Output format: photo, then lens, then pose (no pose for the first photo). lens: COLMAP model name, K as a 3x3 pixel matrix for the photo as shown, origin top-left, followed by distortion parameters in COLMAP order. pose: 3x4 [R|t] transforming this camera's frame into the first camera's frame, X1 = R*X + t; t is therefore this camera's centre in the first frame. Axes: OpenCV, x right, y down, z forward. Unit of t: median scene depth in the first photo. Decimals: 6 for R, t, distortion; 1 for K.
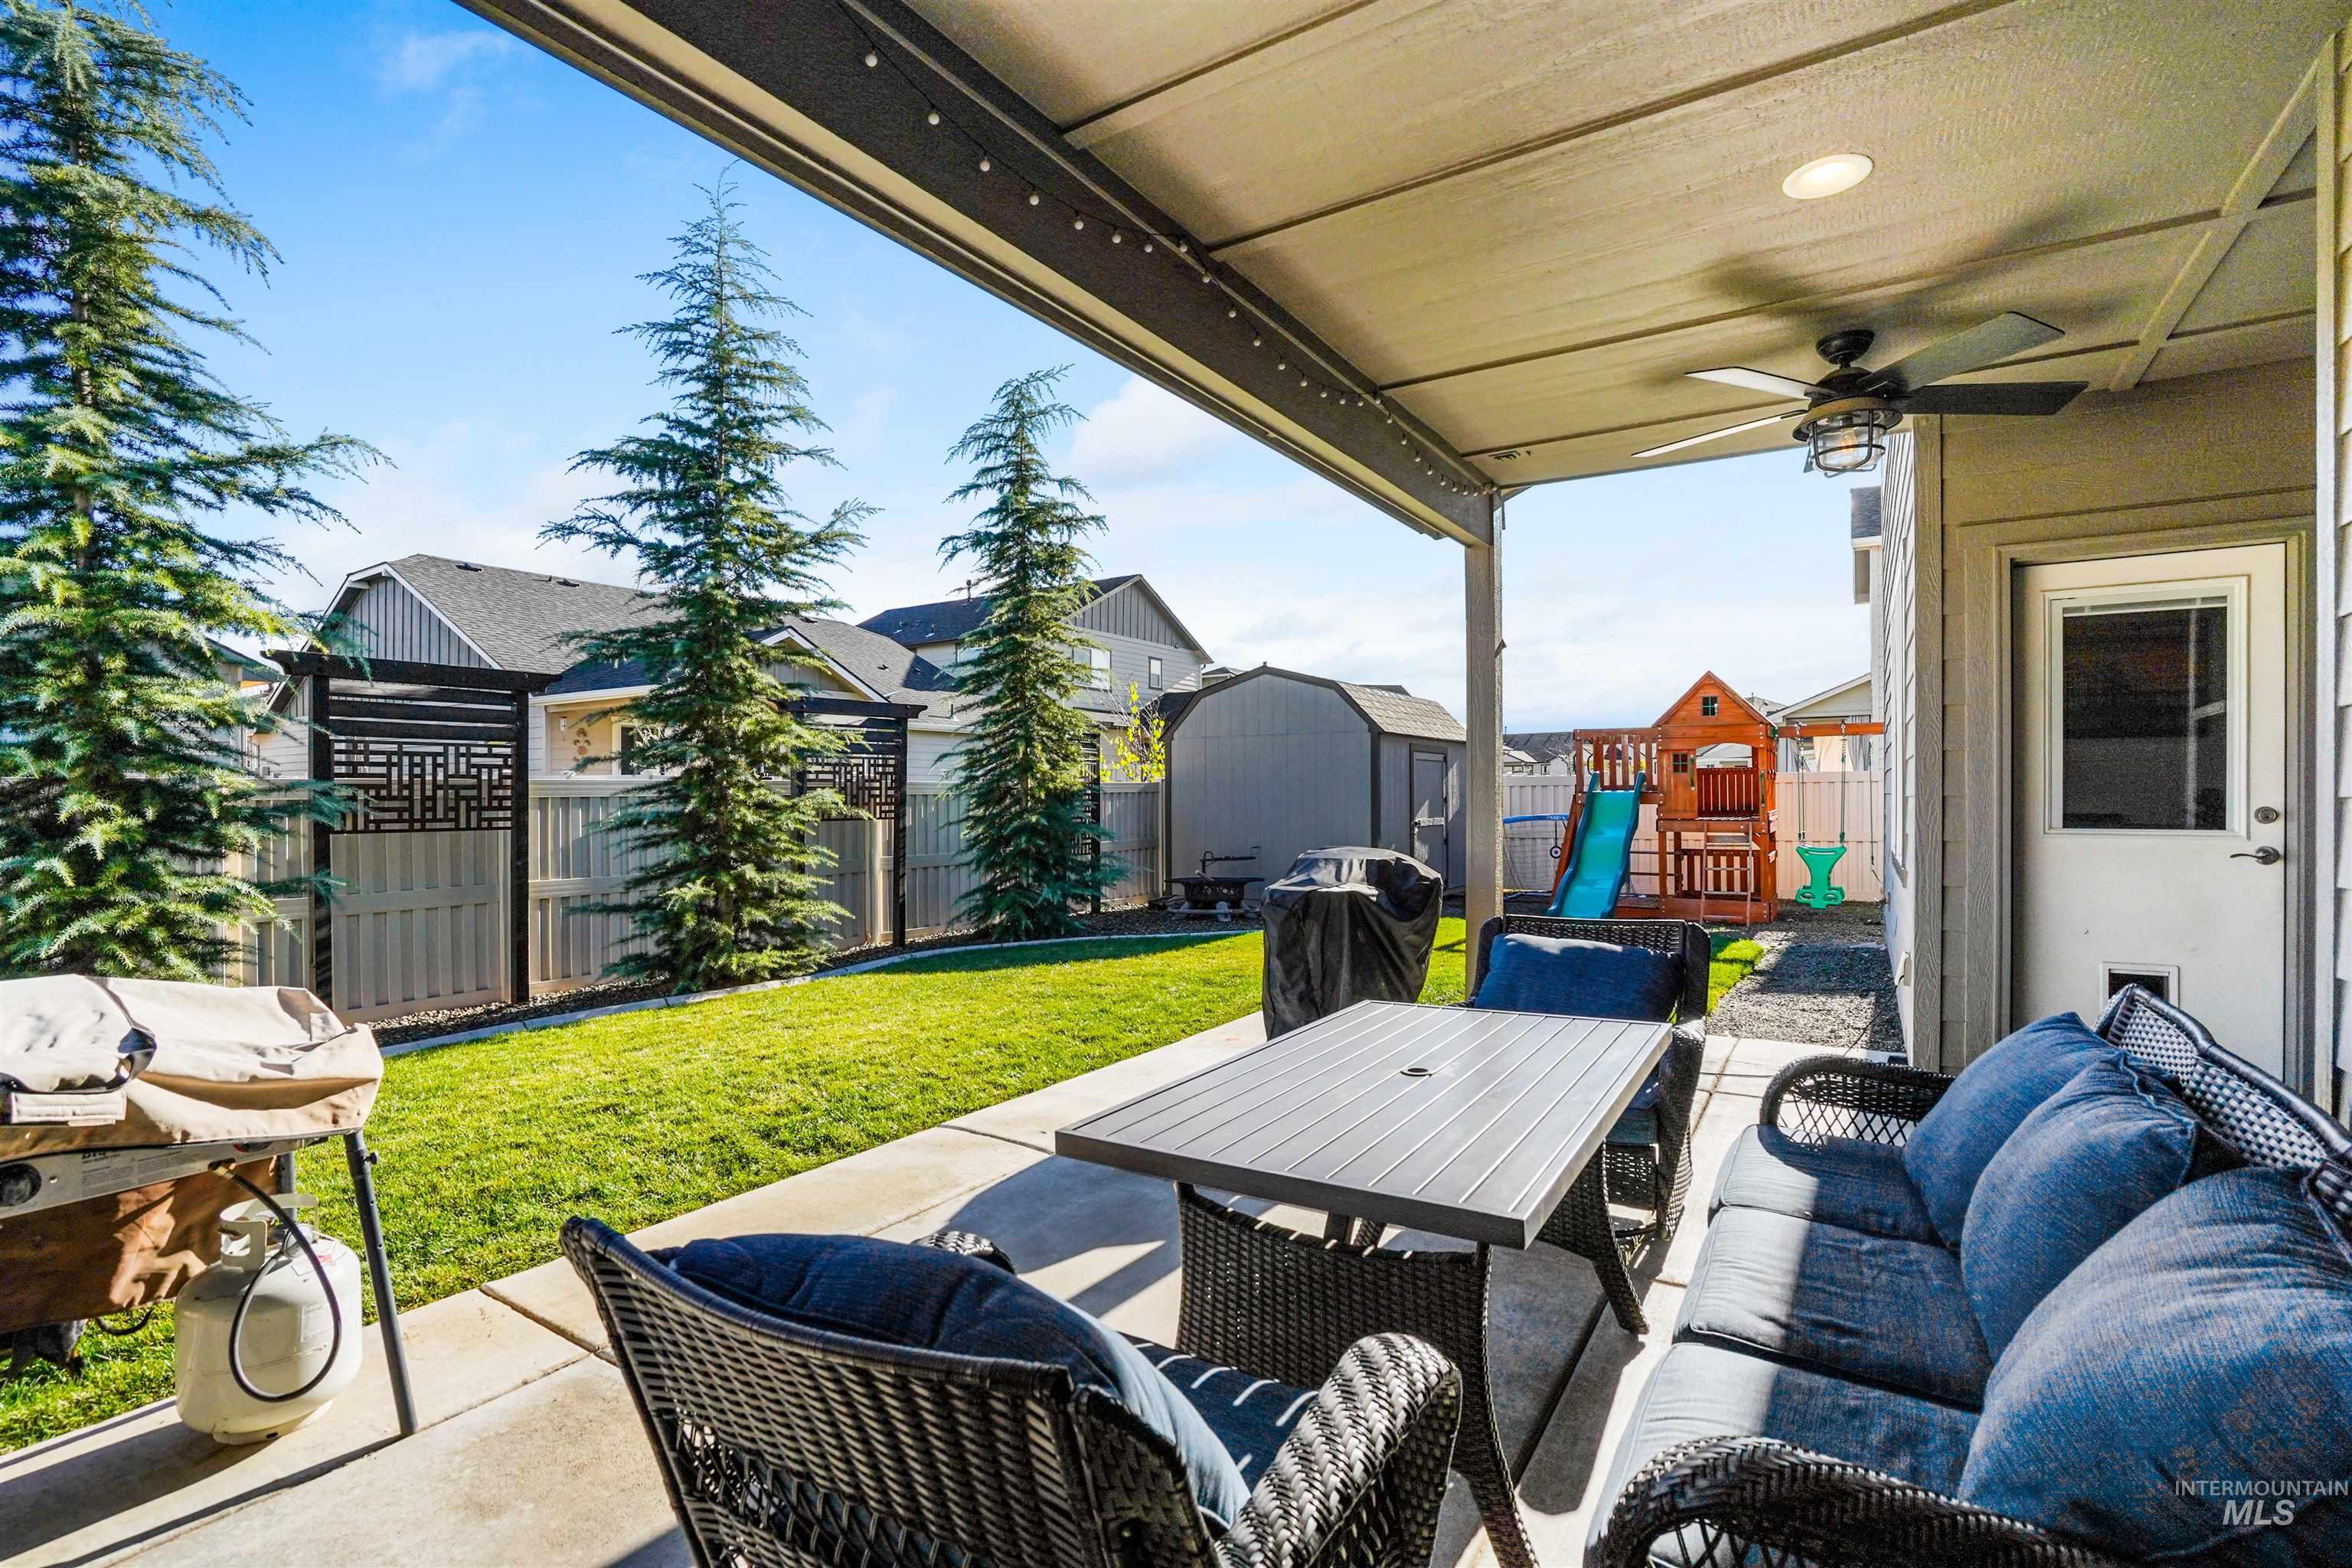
lens RADIAL K [[1102.0, 0, 1180.0], [0, 1102.0, 793.9], [0, 0, 1]] dist [-0.004689, 0.002137]
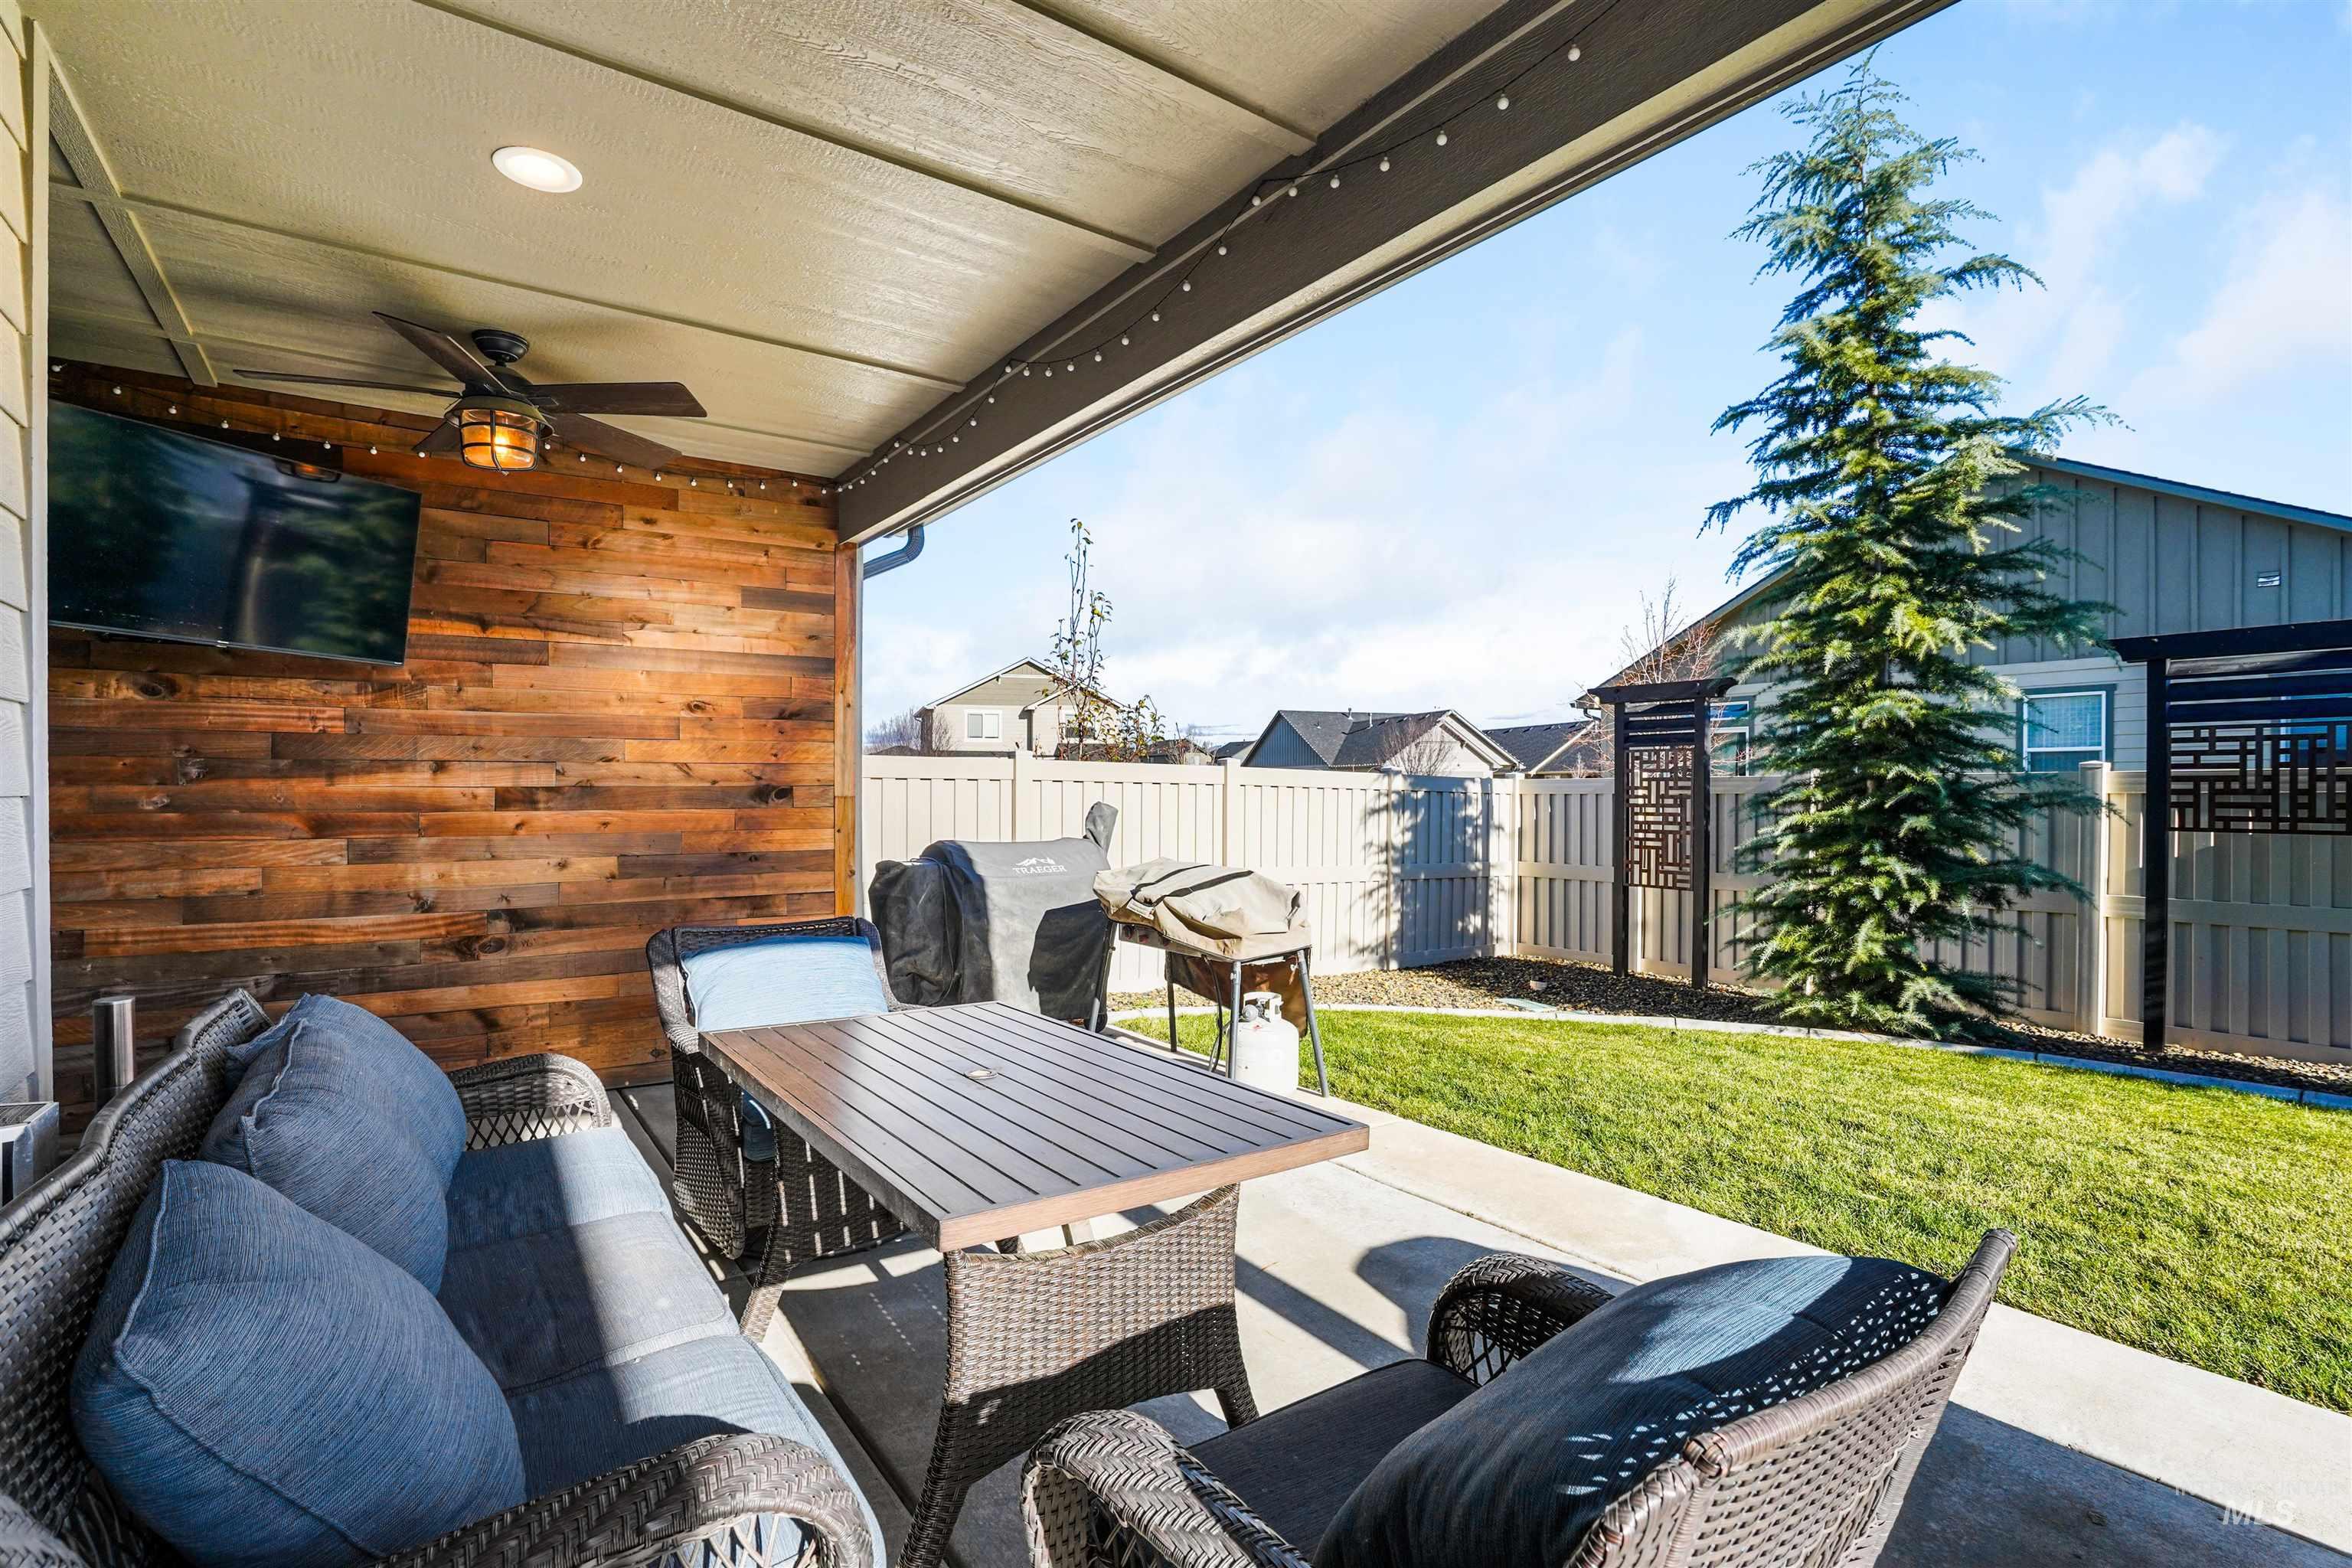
lens RADIAL K [[1102.0, 0, 1162.3], [0, 1102.0, 794.8], [0, 0, 1]] dist [-0.004689, 0.002137]
pose [[-0.385939, 0.009416, -0.922476, 0.383828], [0.003201, 0.999956, 0.008868, -0.004092], [0.922519, 0.000469, -0.385952, 0.556513]]
